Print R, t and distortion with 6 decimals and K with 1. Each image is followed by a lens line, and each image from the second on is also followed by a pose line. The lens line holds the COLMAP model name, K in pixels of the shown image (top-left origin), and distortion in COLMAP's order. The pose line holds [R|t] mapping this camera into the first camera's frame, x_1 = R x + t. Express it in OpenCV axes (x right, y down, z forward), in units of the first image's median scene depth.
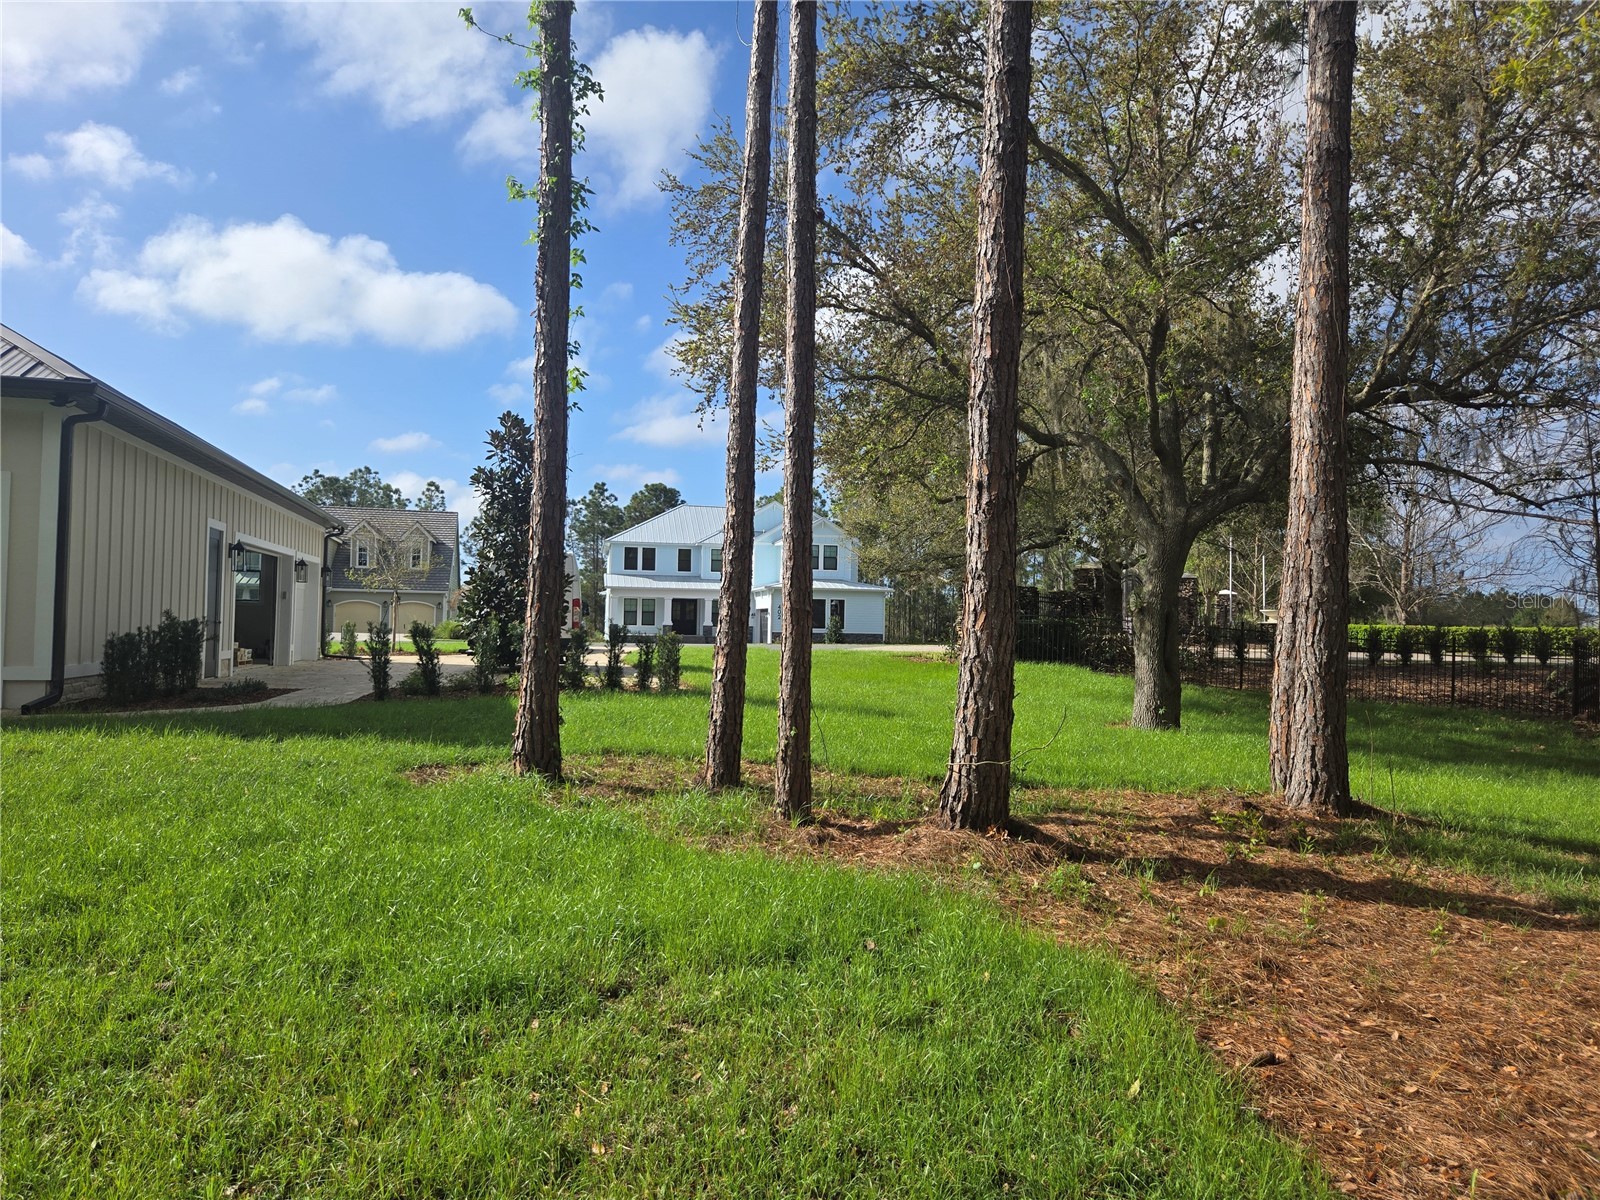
lens RADIAL K [[1072.2, 0, 789.2], [0, 1072.2, 592.8], [0, 0, 1]] dist [0.055617, -0.047303]
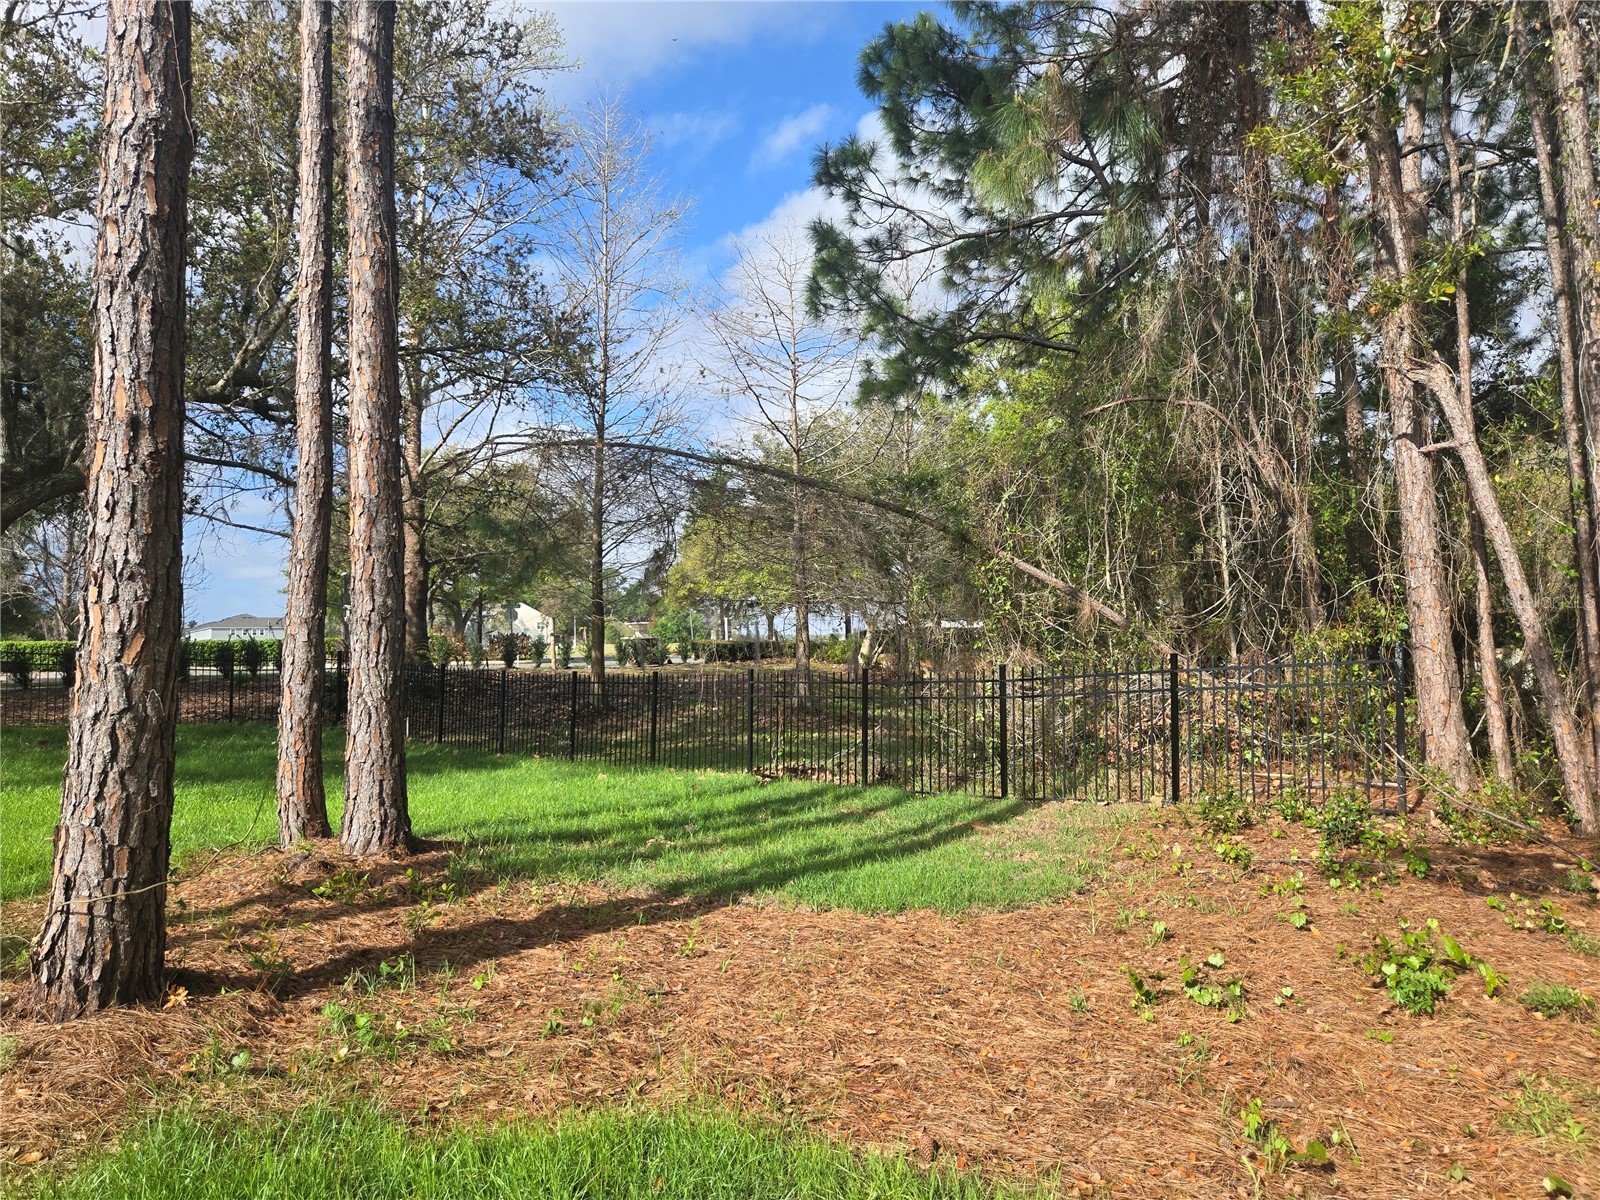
lens RADIAL K [[1072.2, 0, 794.6], [0, 1072.2, 606.0], [0, 0, 1]] dist [0.055617, -0.047303]
pose [[0.404299, 0.008218, 0.914590, -0.184950], [-0.007930, 0.999954, -0.005479, 0.001849], [-0.914593, -0.005038, 0.404345, 0.342652]]
